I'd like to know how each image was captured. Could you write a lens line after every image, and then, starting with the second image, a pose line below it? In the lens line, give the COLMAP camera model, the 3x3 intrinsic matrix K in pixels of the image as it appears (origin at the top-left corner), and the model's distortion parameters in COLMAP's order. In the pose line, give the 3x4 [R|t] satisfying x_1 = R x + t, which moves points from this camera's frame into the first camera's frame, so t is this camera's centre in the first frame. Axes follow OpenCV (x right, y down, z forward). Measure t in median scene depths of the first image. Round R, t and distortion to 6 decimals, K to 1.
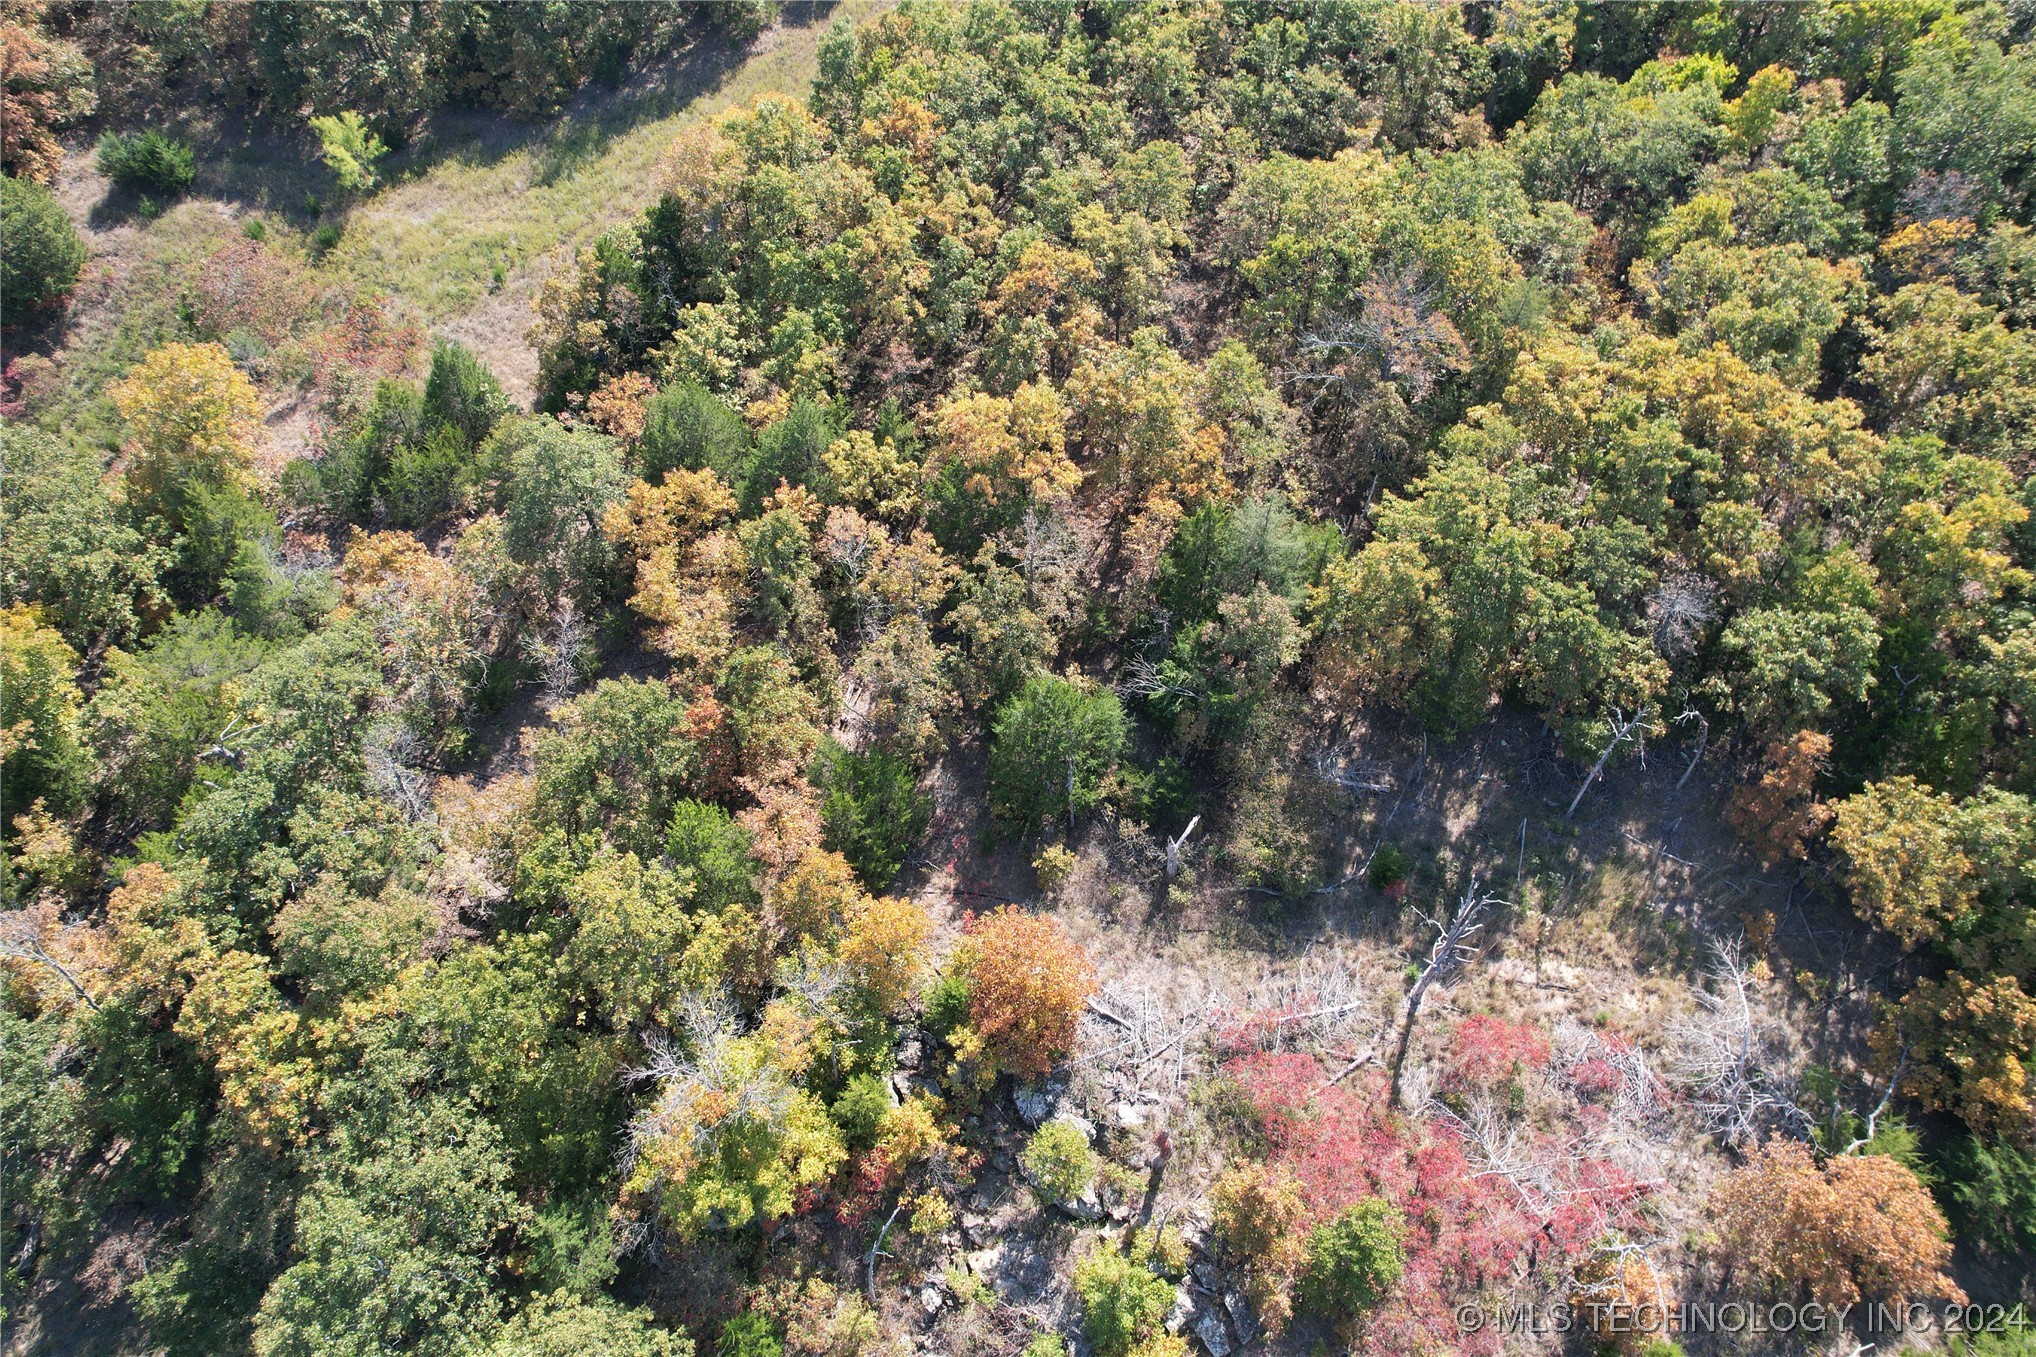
lens RADIAL K [[1302.3, 0, 1019.3], [0, 1302.3, 683.1], [0, 0, 1]] dist [-0.064494, 0.057273]
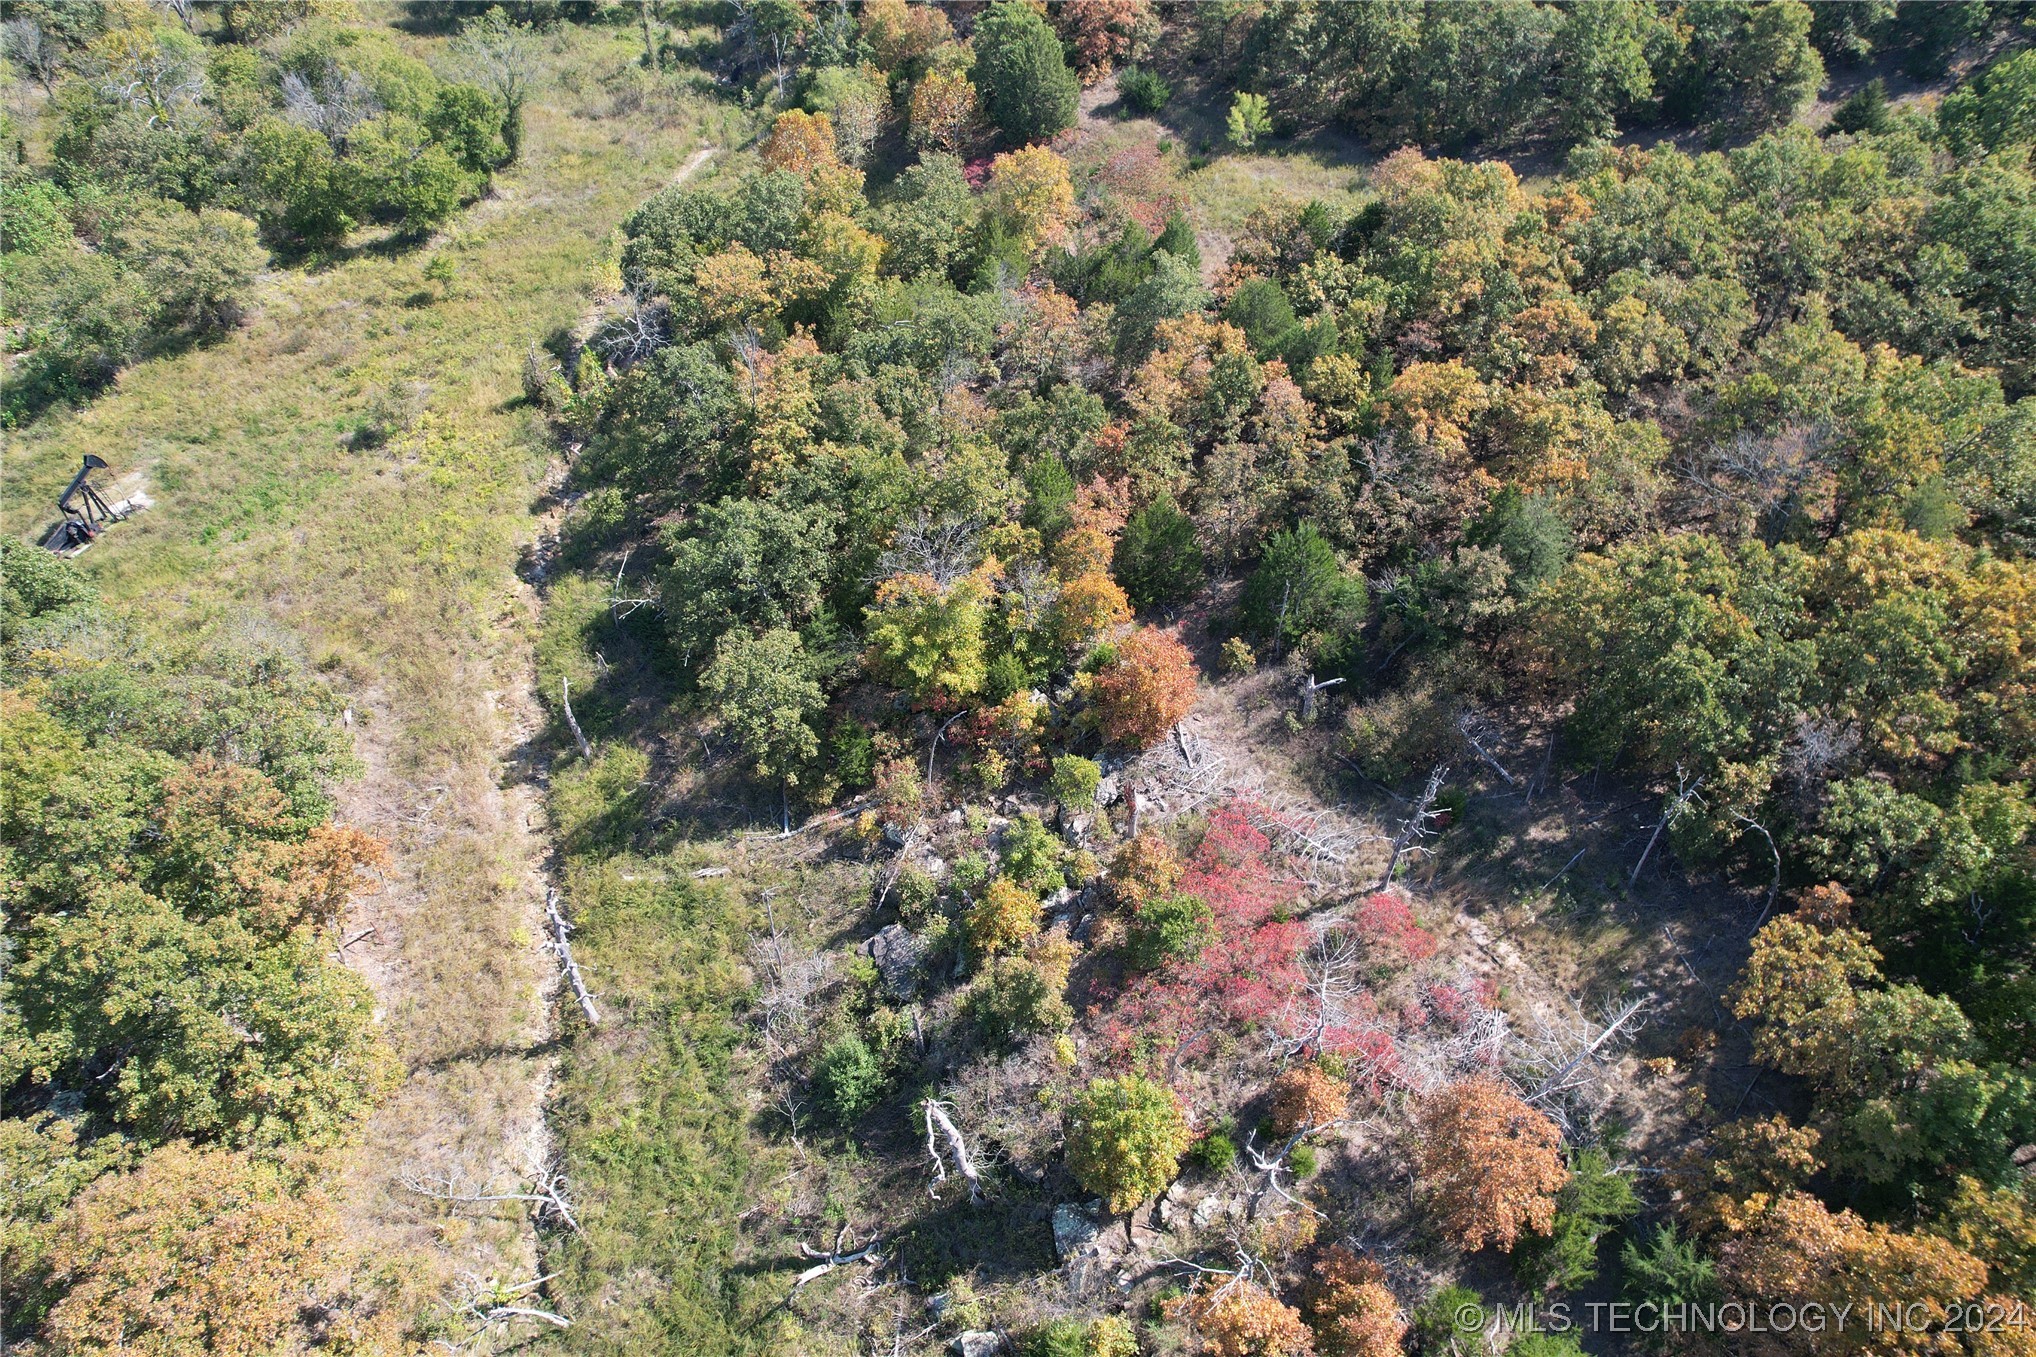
lens RADIAL K [[1302.3, 0, 1030.7], [0, 1302.3, 670.0], [0, 0, 1]] dist [-0.064494, 0.057273]
pose [[0.658541, 0.519468, -0.544497, 0.623468], [-0.594335, 0.802836, 0.047114, 0.219355], [0.461616, 0.292587, 0.837439, -0.177129]]
